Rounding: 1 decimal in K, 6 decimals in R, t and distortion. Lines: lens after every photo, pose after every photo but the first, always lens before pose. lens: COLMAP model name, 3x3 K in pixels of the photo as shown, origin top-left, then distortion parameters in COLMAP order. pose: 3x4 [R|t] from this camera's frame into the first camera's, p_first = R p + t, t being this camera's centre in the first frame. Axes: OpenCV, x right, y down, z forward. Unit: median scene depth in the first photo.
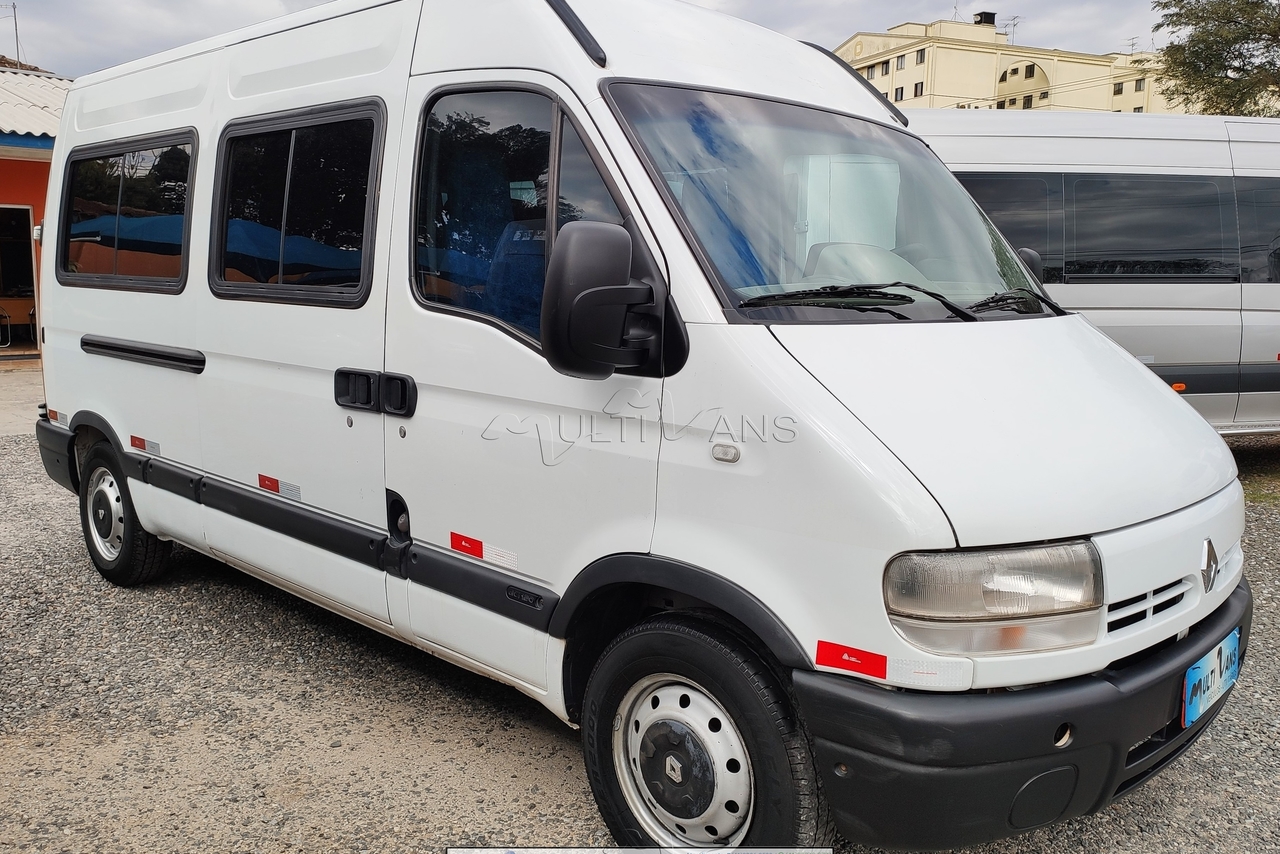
lens RADIAL K [[958.4, 0, 640.0], [0, 958.4, 427.0], [0, 0, 1]] dist [0.077033, -0.118947]
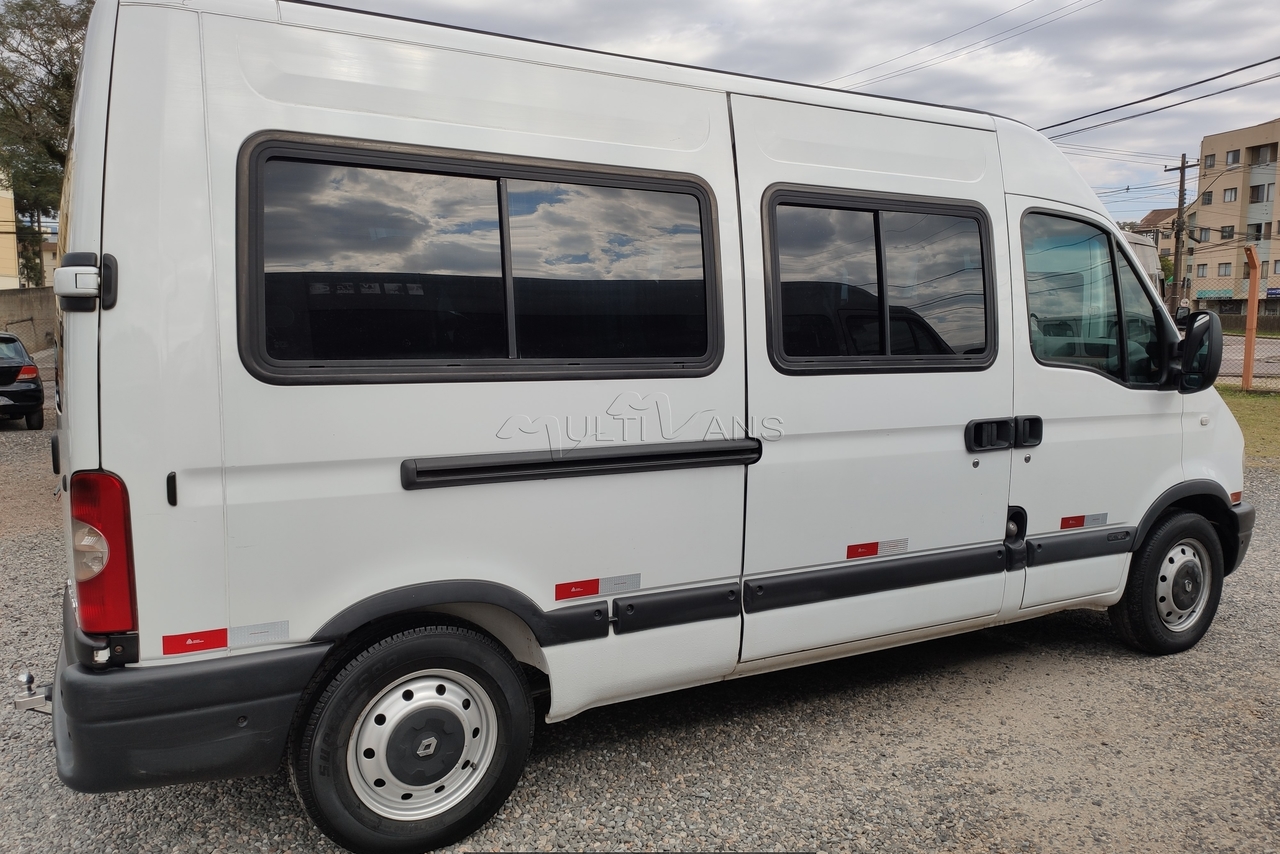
lens RADIAL K [[958.4, 0, 640.0], [0, 958.4, 427.0], [0, 0, 1]] dist [0.077033, -0.118947]
pose [[0.357985, -0.140241, 0.923135, -1.627516], [0.137723, 0.985773, 0.096349, -0.234718], [-0.923514, 0.092645, 0.372207, 0.969639]]
